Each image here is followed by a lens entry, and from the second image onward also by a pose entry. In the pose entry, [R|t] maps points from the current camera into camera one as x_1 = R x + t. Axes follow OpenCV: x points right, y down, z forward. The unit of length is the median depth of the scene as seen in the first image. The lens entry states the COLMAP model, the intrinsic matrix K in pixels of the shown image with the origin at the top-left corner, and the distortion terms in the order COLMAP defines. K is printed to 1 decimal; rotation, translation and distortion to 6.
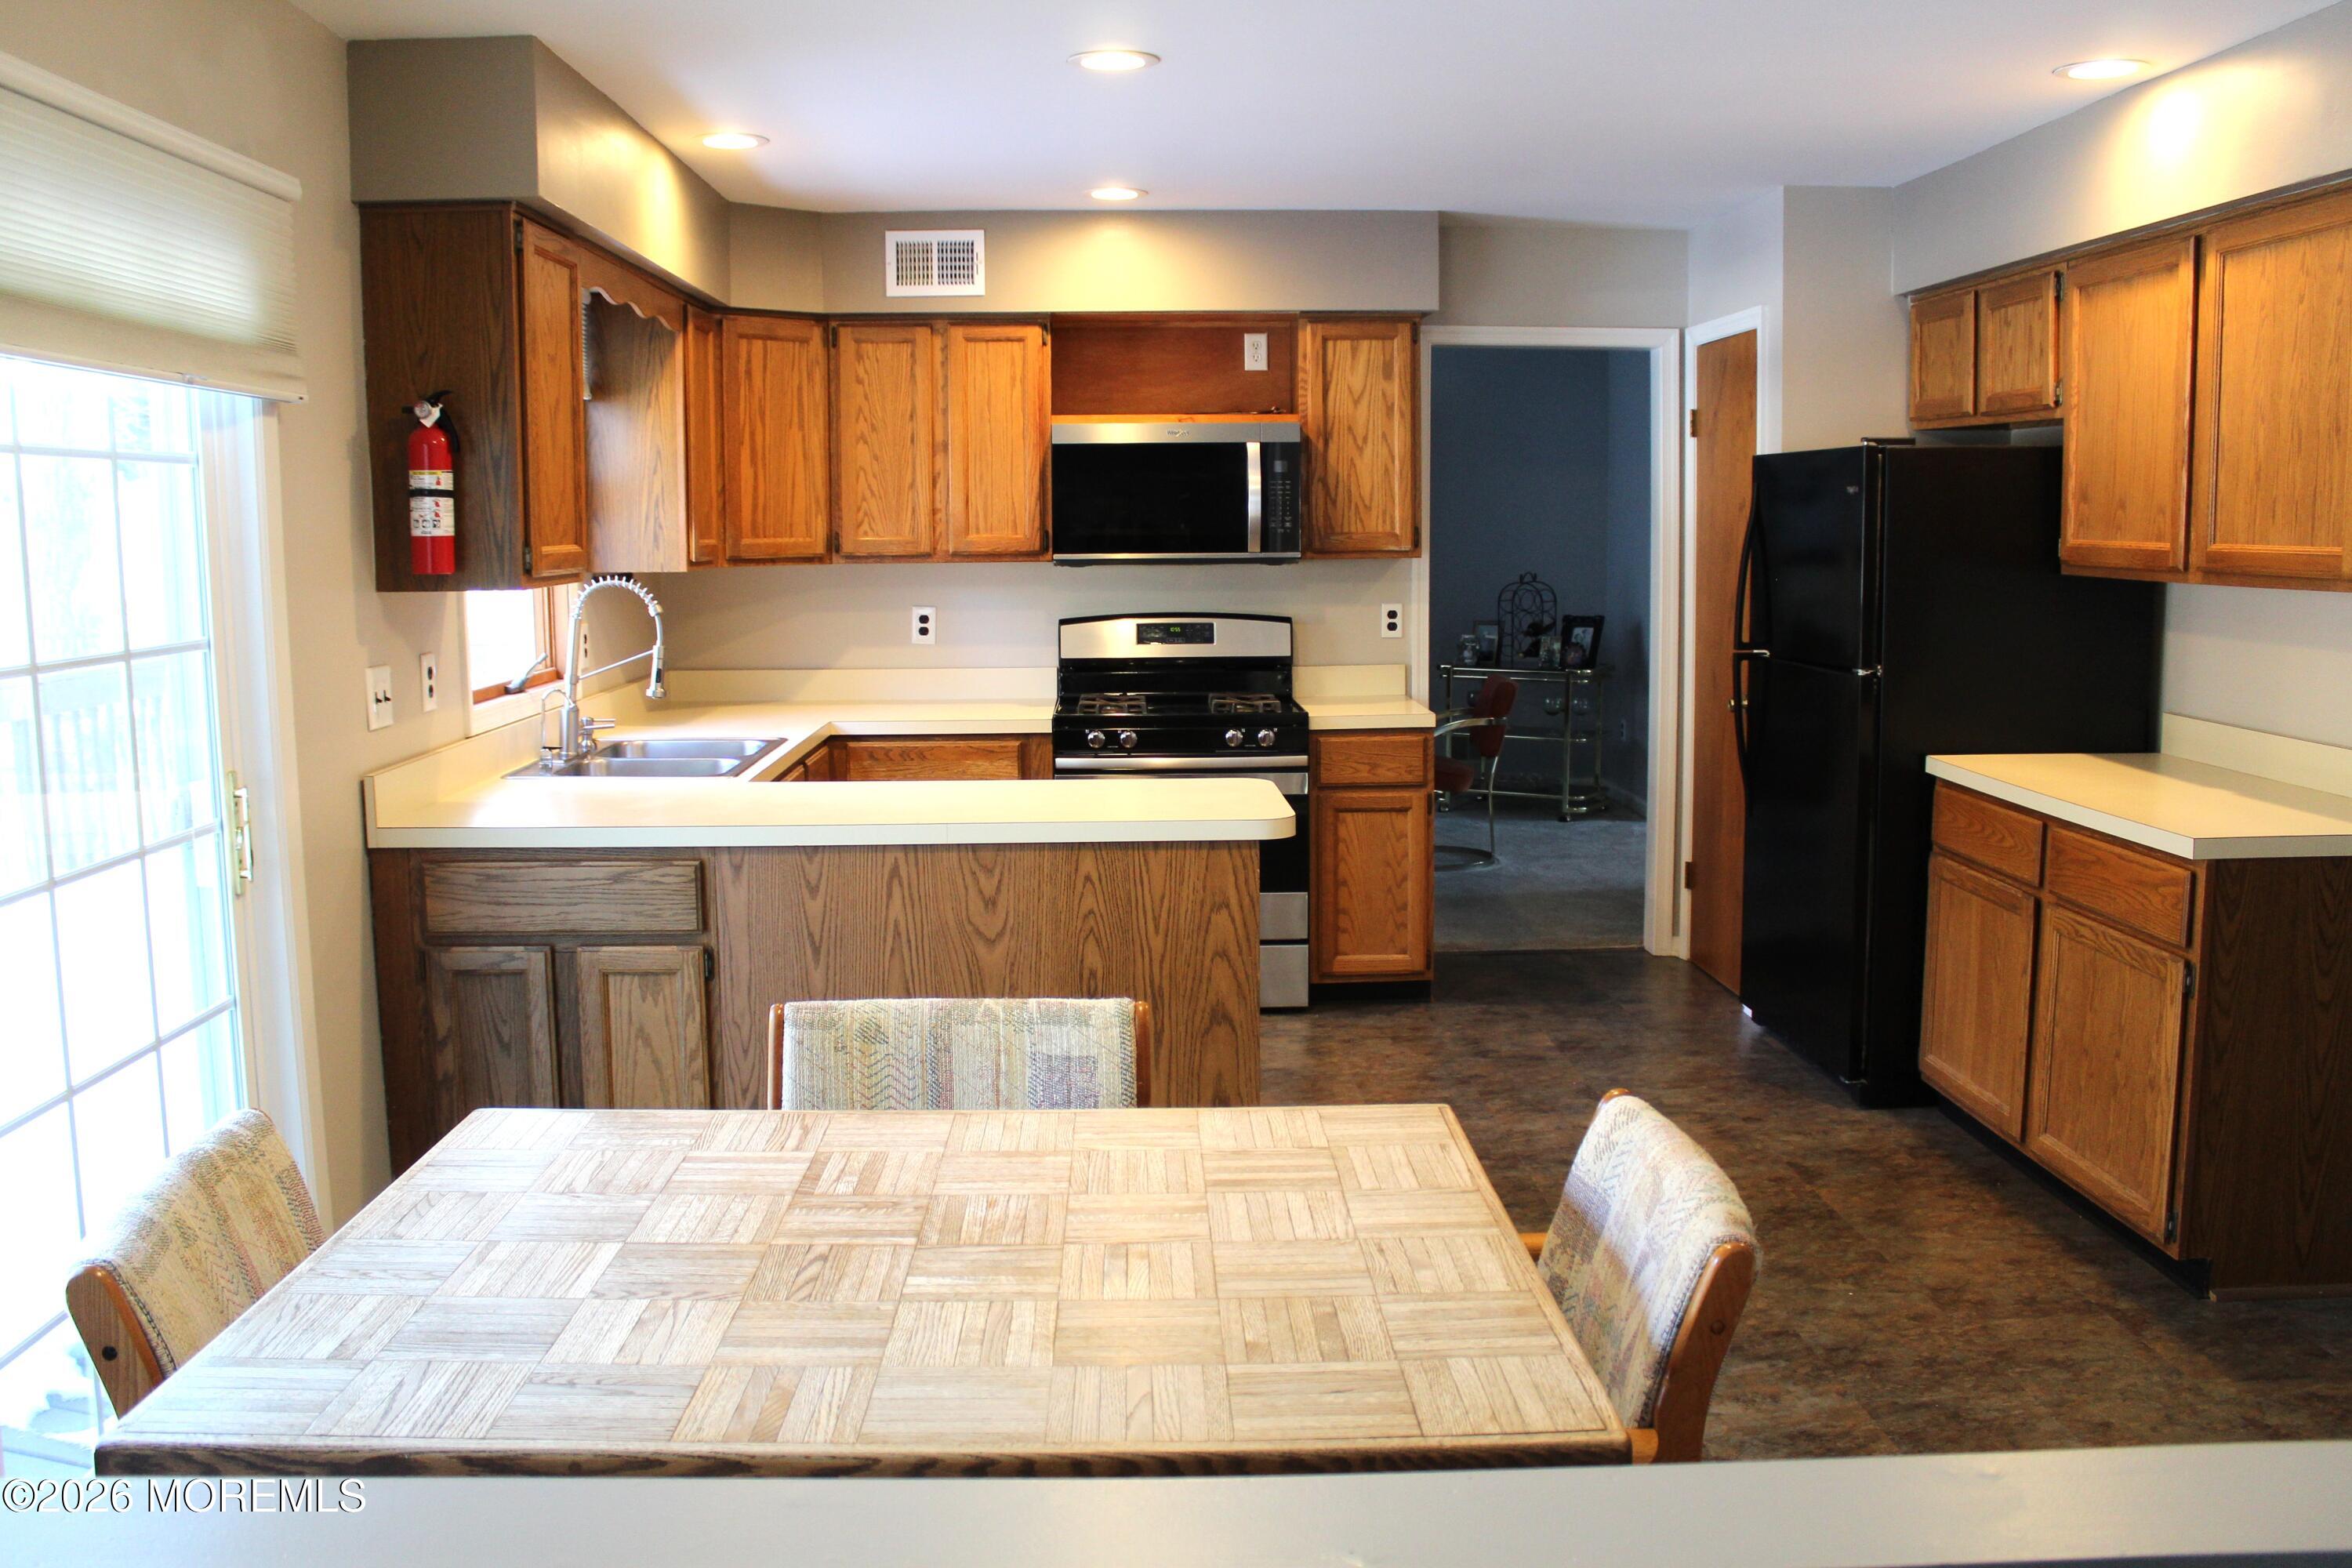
lens RADIAL K [[1943.6, 0, 1168.1], [0, 1943.6, 776.5], [0, 0, 1]] dist [-0.168599, 0.138953]
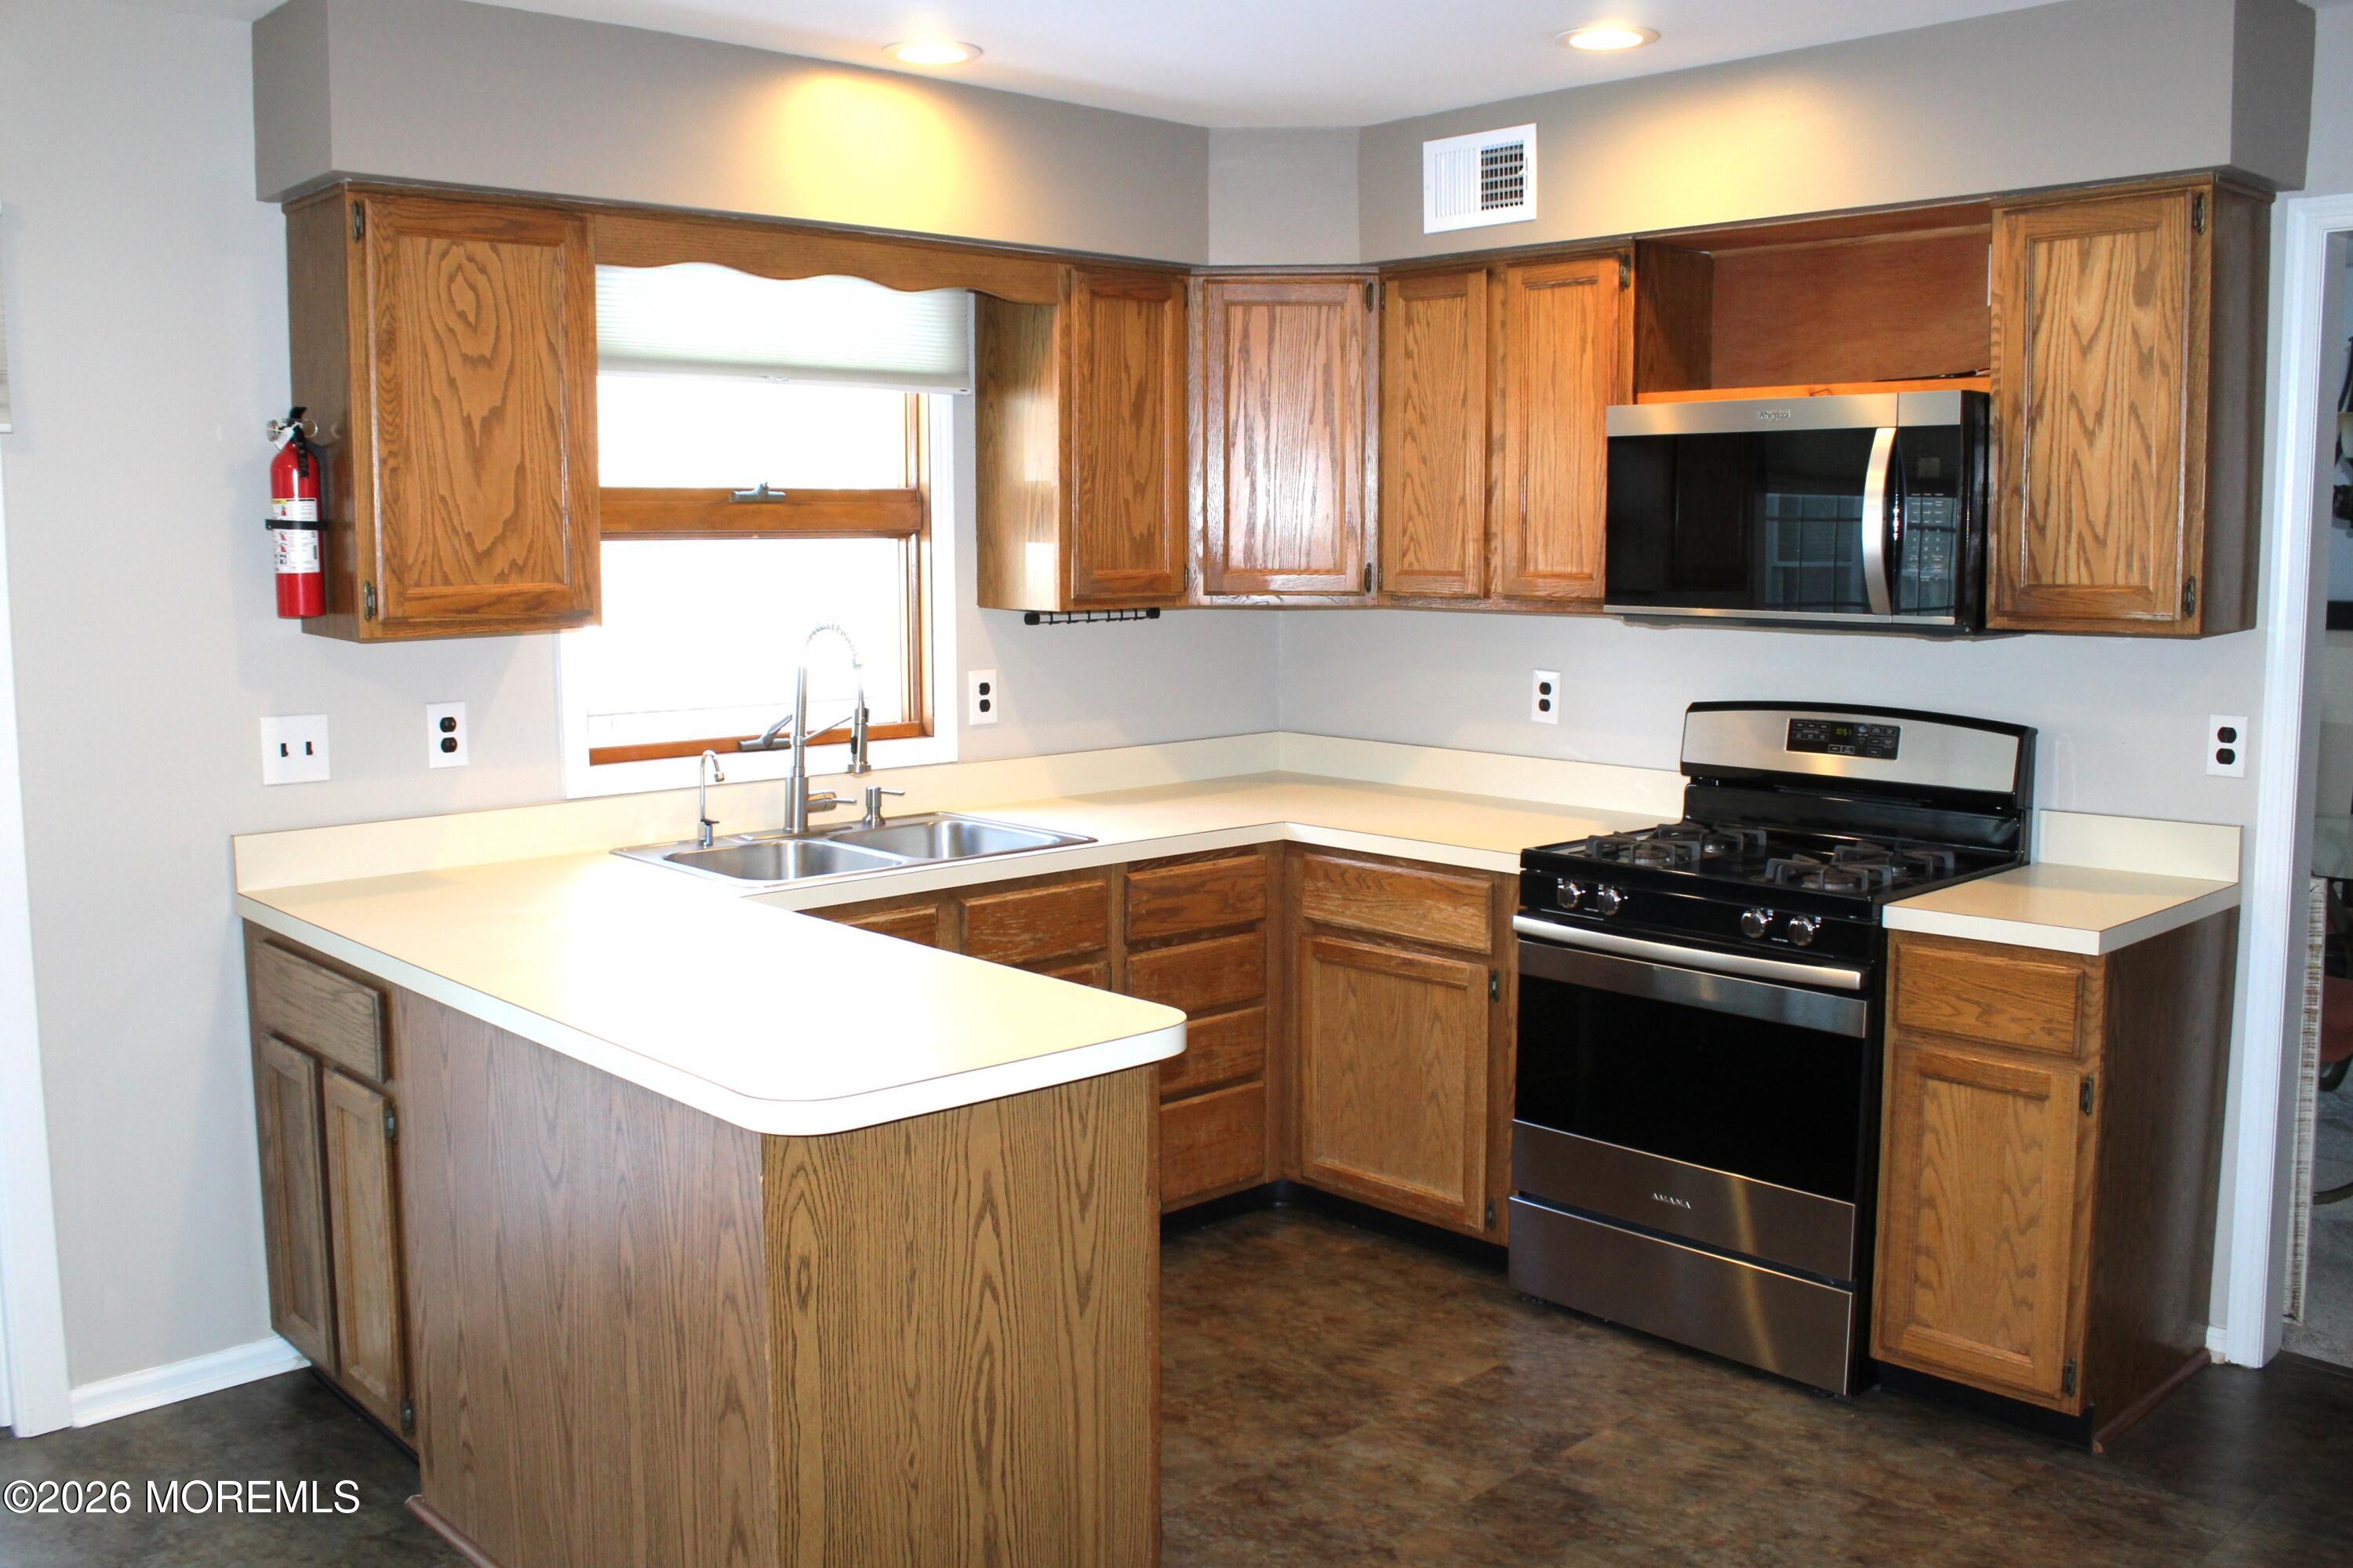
lens RADIAL K [[2048.1, 0, 1177.2], [0, 2048.1, 765.4], [0, 0, 1]] dist [-0.169608, 0.152540]
pose [[0.658848, 0.090298, -0.746837, 0.370723], [-0.099627, 0.994499, 0.032353, -0.069436], [0.745650, 0.053089, 0.664219, 0.444673]]
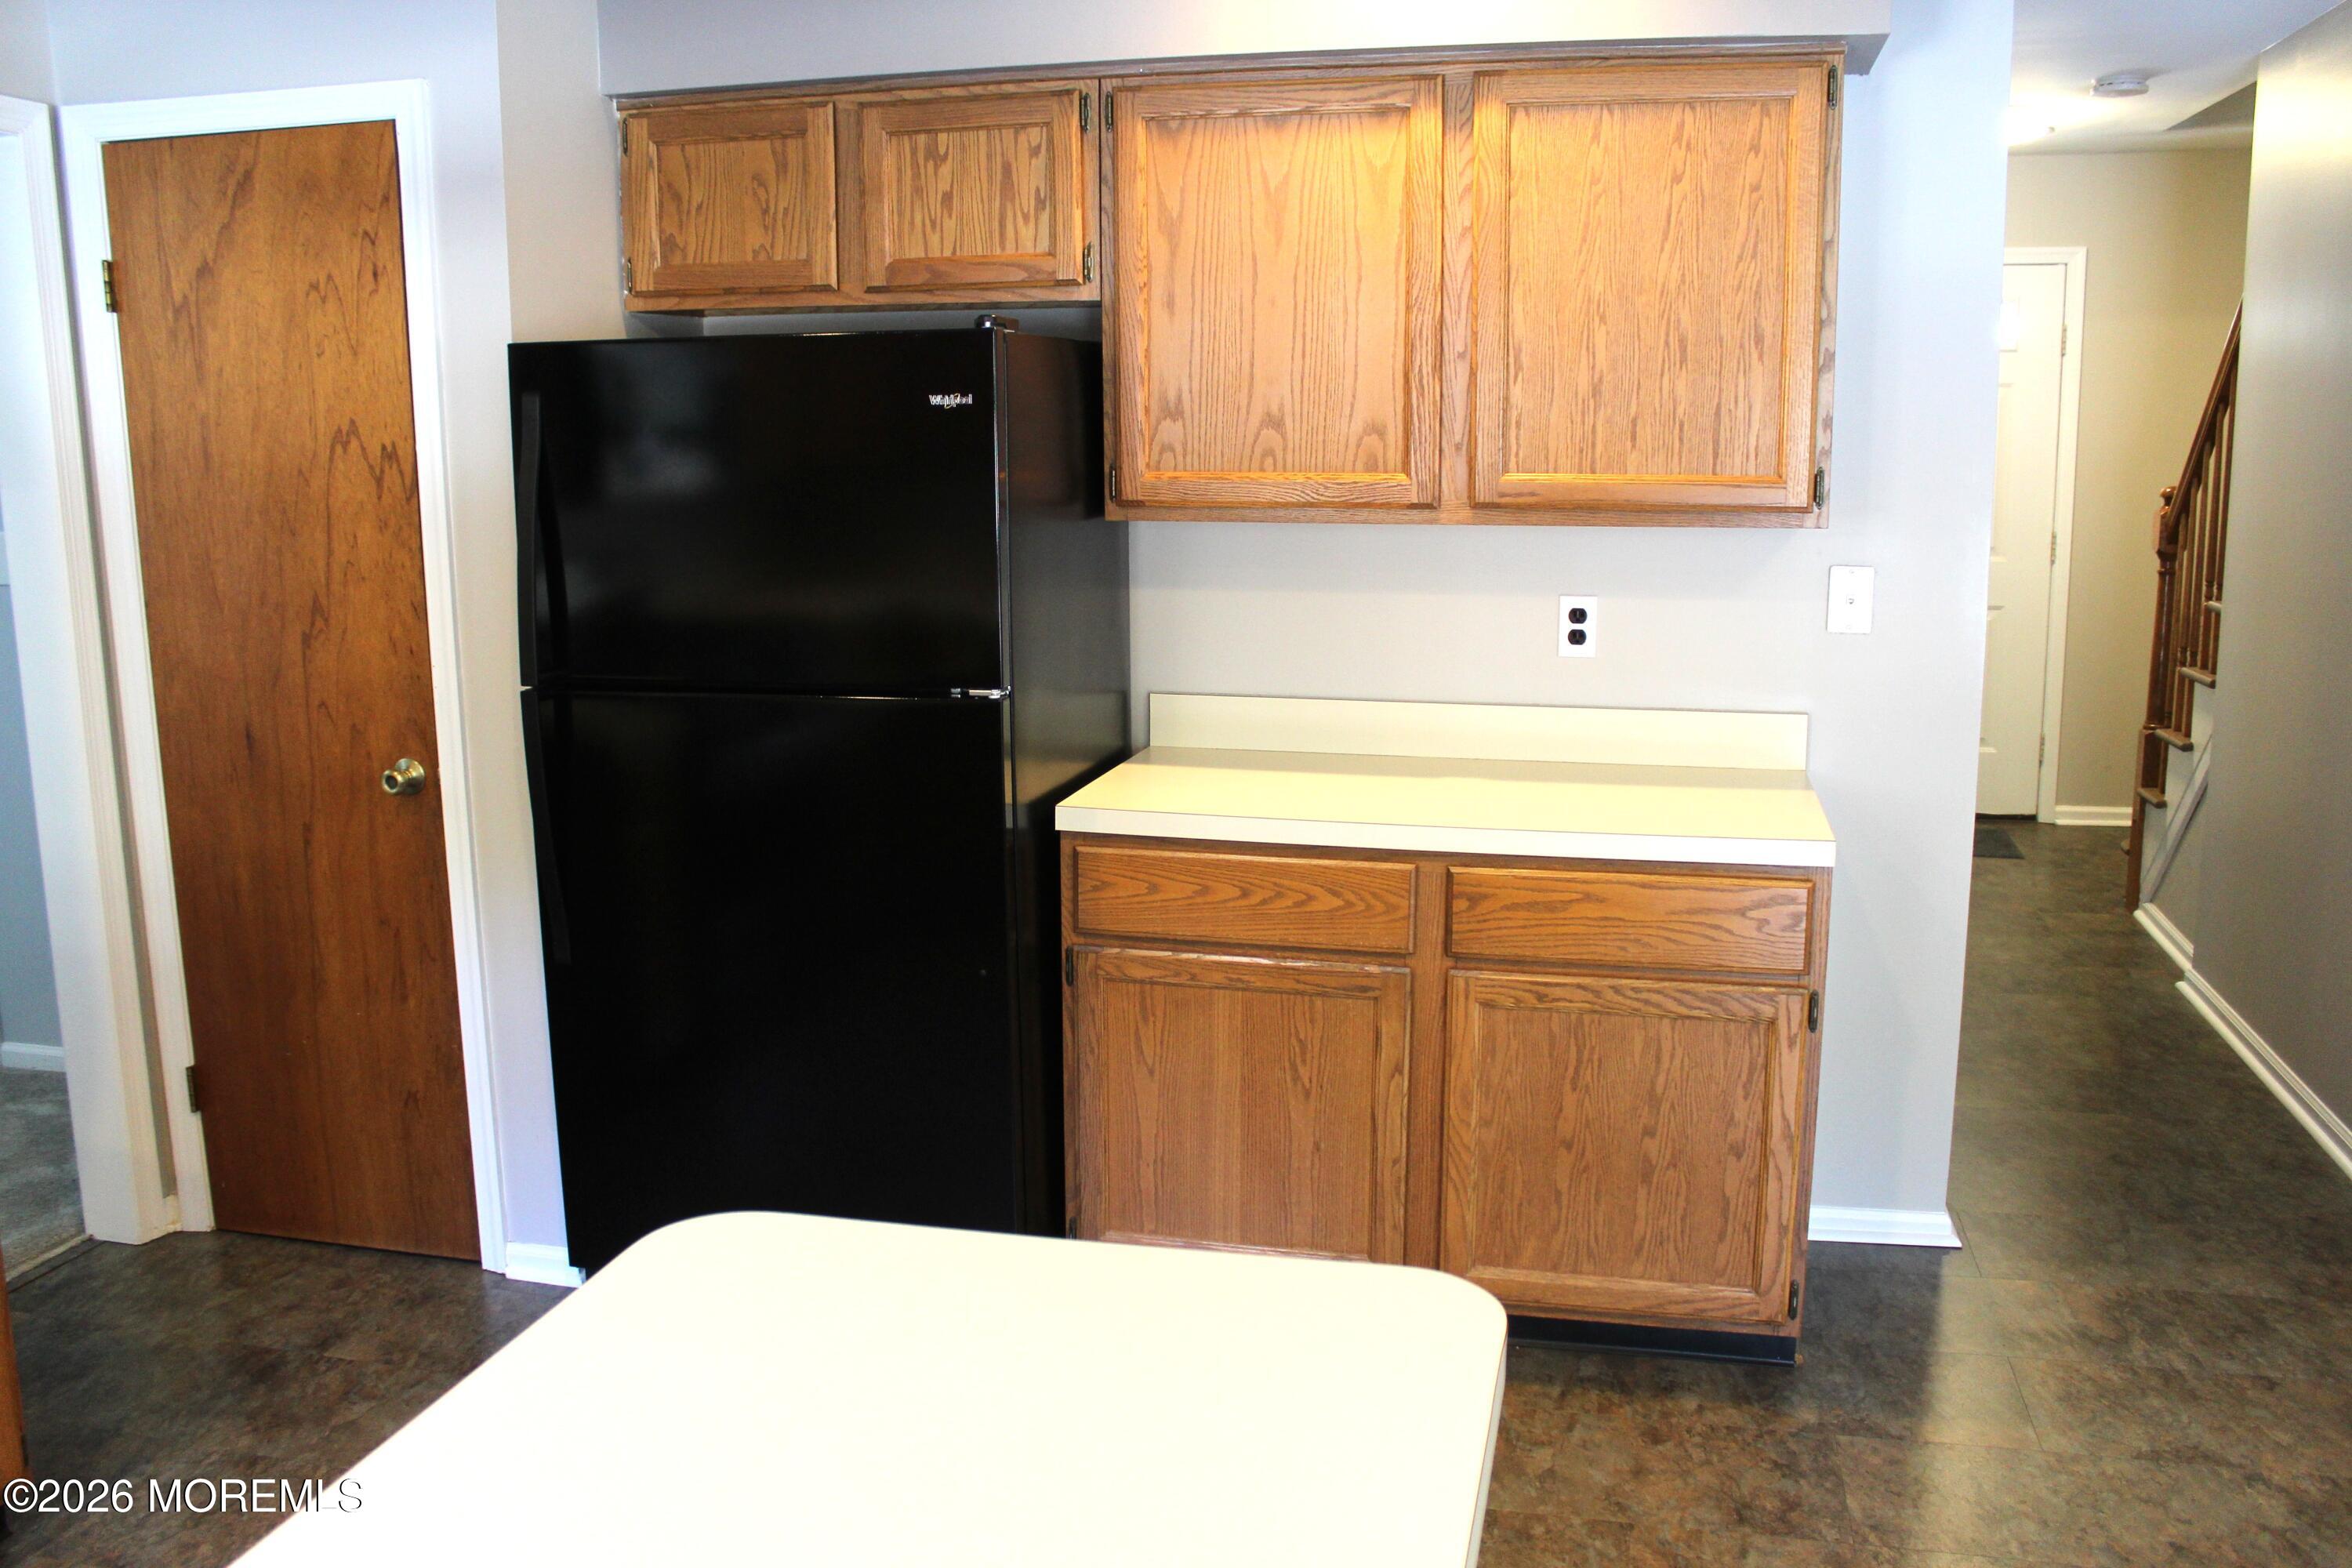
lens RADIAL K [[1957.2, 0, 1180.1], [0, 1957.2, 767.5], [0, 0, 1]] dist [-0.166416, 0.148303]
pose [[0.266202, -0.156982, 0.951048, -0.186219], [0.130528, 0.983432, 0.125792, -0.082734], [-0.955039, 0.090653, 0.282282, 0.610251]]
